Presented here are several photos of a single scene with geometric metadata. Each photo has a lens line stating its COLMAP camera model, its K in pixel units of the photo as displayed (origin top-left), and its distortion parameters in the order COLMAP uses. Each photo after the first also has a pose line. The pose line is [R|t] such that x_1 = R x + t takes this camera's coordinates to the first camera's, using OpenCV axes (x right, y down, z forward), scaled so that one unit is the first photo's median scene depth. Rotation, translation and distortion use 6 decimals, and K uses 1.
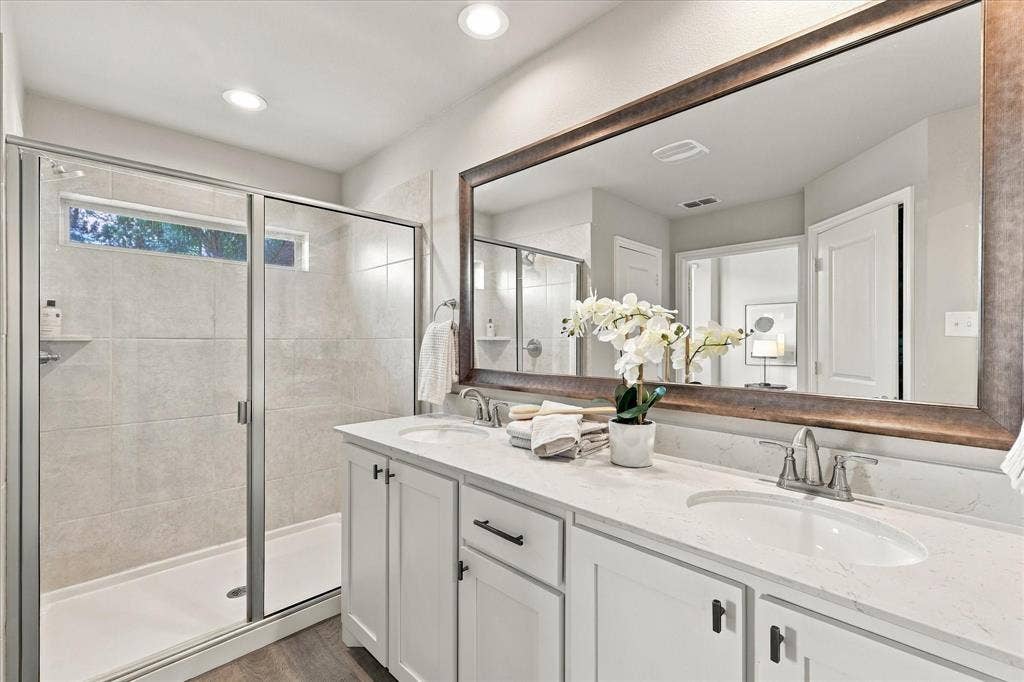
lens RADIAL K [[448.5, 0, 512.7], [0, 448.5, 337.7], [0, 0, 1]] dist [0.002133, -0.000199]
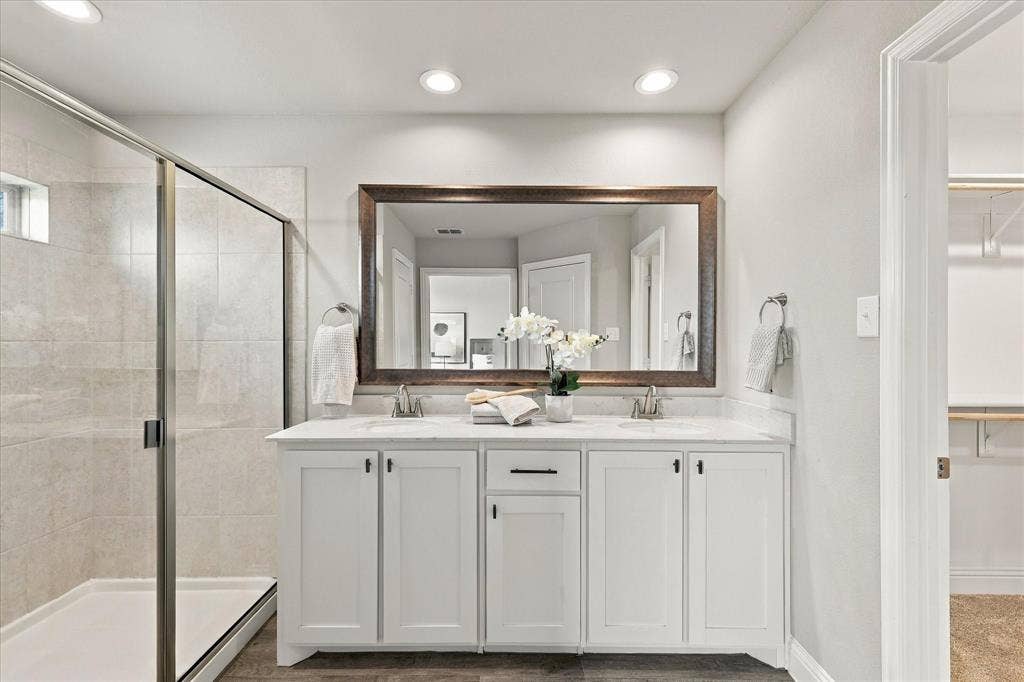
lens RADIAL K [[448.5, 0, 512.7], [0, 448.5, 337.7], [0, 0, 1]] dist [0.002133, -0.000199]
pose [[0.702899, 0.005566, 0.711268, -0.741238], [-0.005092, 0.999983, -0.002793, -0.007149], [-0.711272, -0.001658, 0.702915, -0.000241]]
